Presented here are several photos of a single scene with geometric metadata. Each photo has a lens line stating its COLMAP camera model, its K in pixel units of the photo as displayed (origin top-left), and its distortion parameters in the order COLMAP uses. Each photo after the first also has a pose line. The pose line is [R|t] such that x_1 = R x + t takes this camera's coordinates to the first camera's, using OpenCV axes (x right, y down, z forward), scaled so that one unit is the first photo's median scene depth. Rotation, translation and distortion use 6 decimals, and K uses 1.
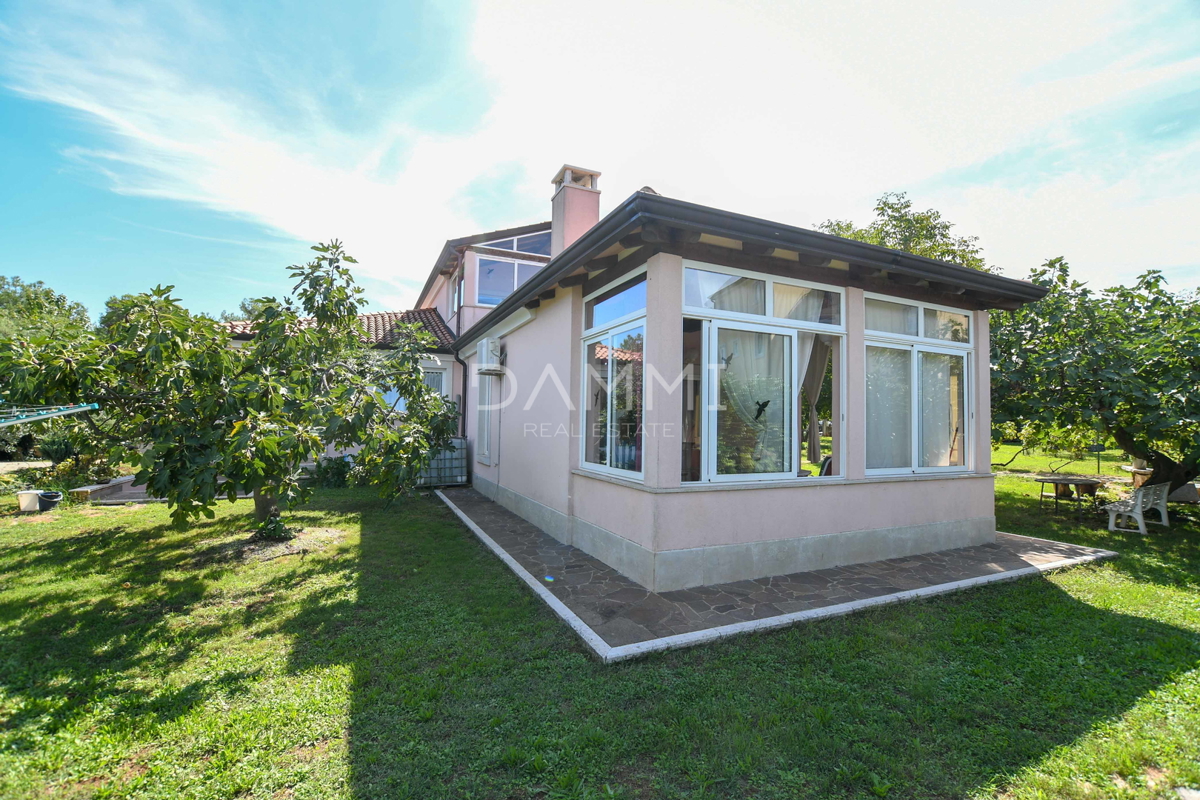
lens RADIAL K [[524.1, 0, 601.5], [0, 524.1, 403.1], [0, 0, 1]] dist [-0.003910, -0.000341]
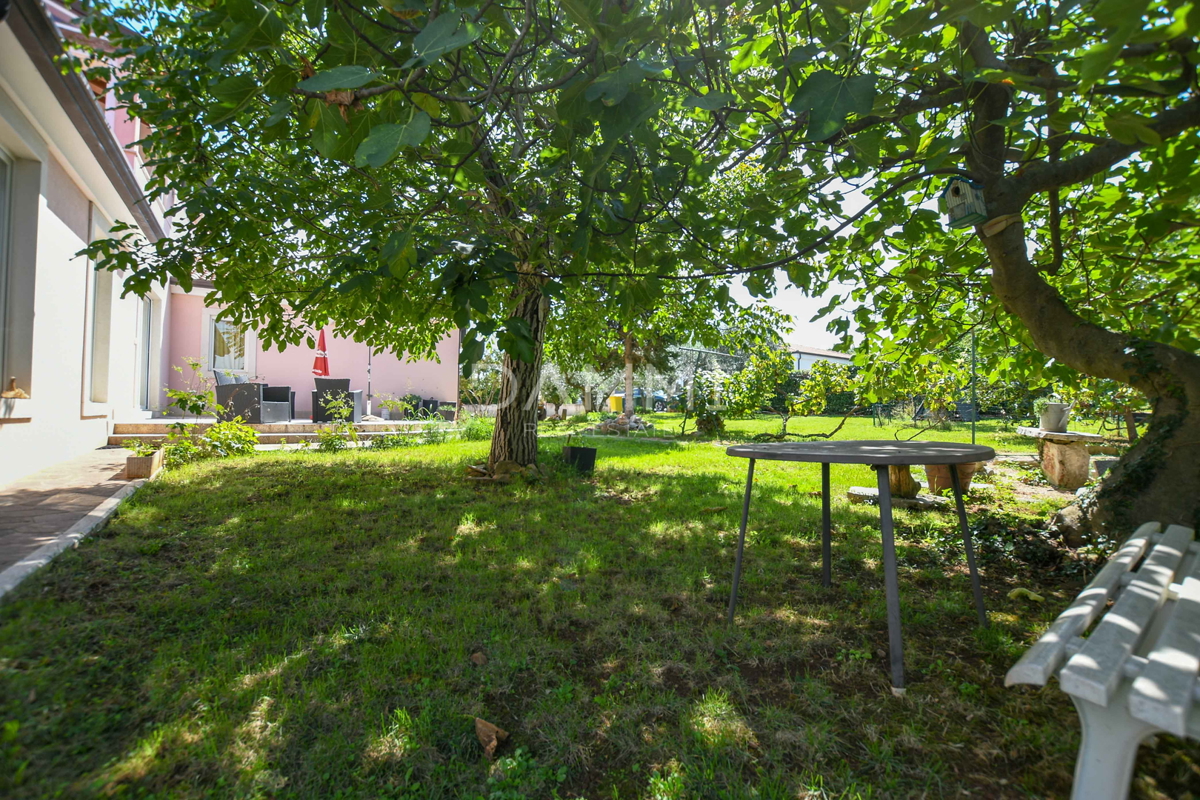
lens RADIAL K [[524.1, 0, 599.3], [0, 524.1, 402.2], [0, 0, 1]] dist [-0.003910, -0.000341]
pose [[0.990005, 0.009075, 0.140743, 0.569391], [-0.011116, 0.999844, 0.013719, 0.098712], [-0.140596, -0.015147, 0.989951, 0.601296]]
